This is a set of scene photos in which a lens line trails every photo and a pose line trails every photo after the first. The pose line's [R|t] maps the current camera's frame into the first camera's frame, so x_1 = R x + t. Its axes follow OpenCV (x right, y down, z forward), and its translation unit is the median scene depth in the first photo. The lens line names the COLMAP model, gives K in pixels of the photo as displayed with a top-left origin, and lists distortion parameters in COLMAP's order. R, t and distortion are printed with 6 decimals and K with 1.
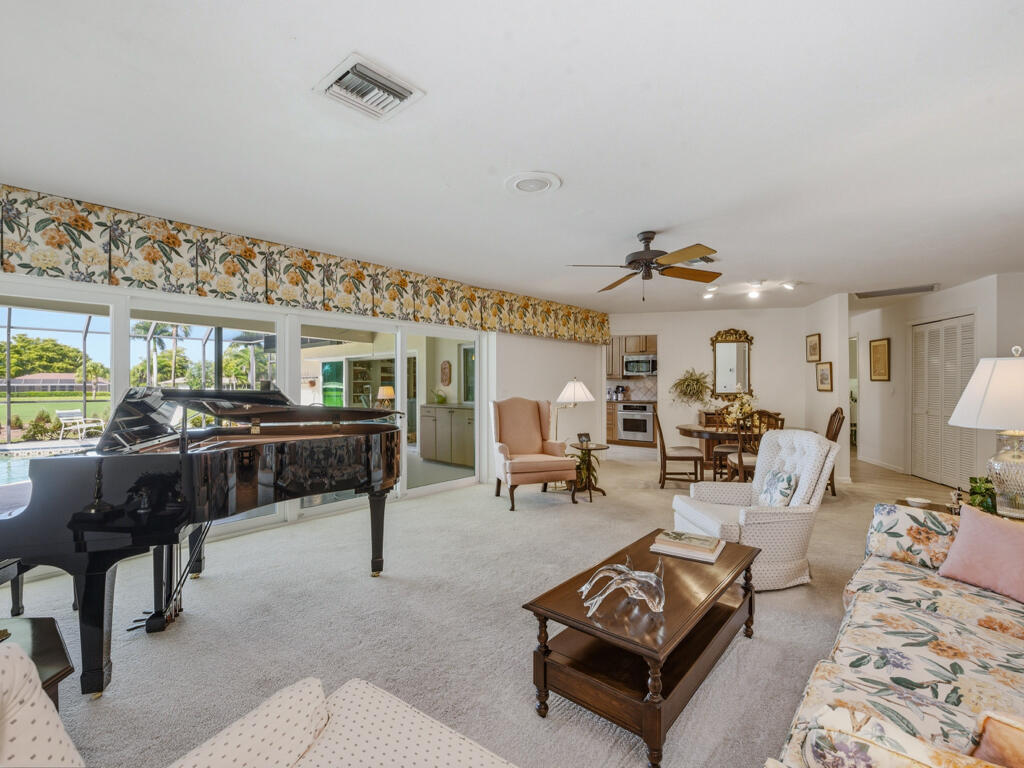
lens RADIAL K [[504.7, 0, 512.0], [0, 504.7, 384.0], [0, 0, 1]] dist [0.001212, 0.000473]
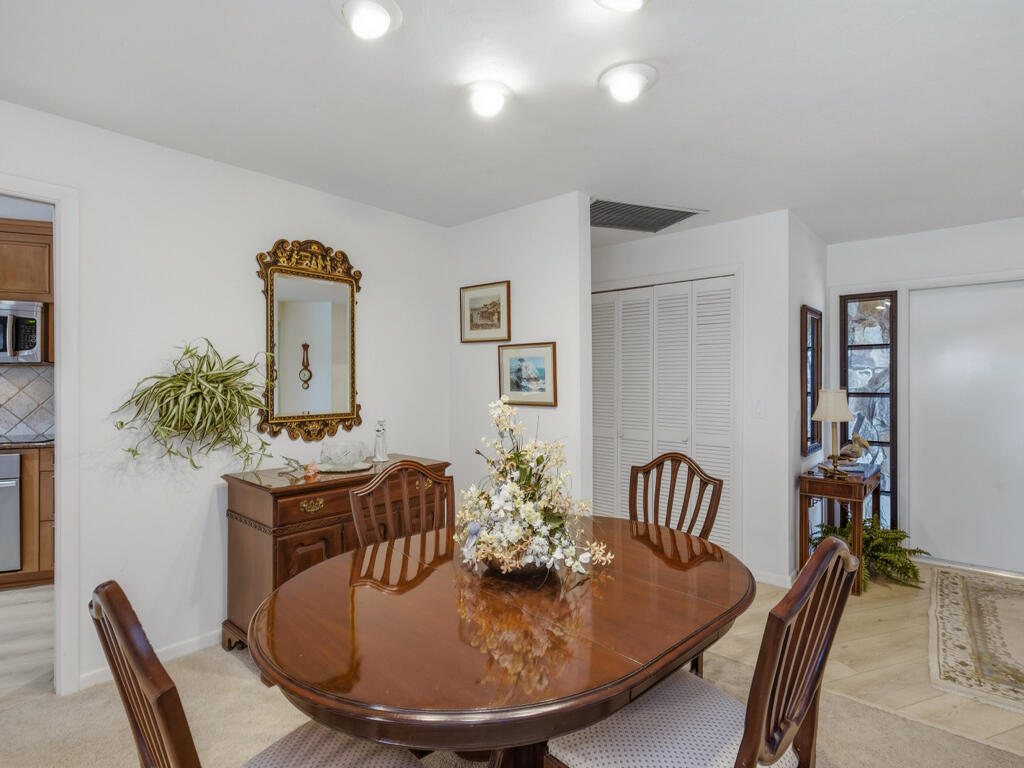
lens RADIAL K [[504.7, 0, 512.0], [0, 504.7, 384.0], [0, 0, 1]] dist [0.001212, 0.000473]
pose [[0.486844, -0.004220, 0.873479, 0.183846], [-0.001163, 0.999984, 0.005479, -0.006822], [-0.873488, -0.003684, 0.486832, 0.697635]]
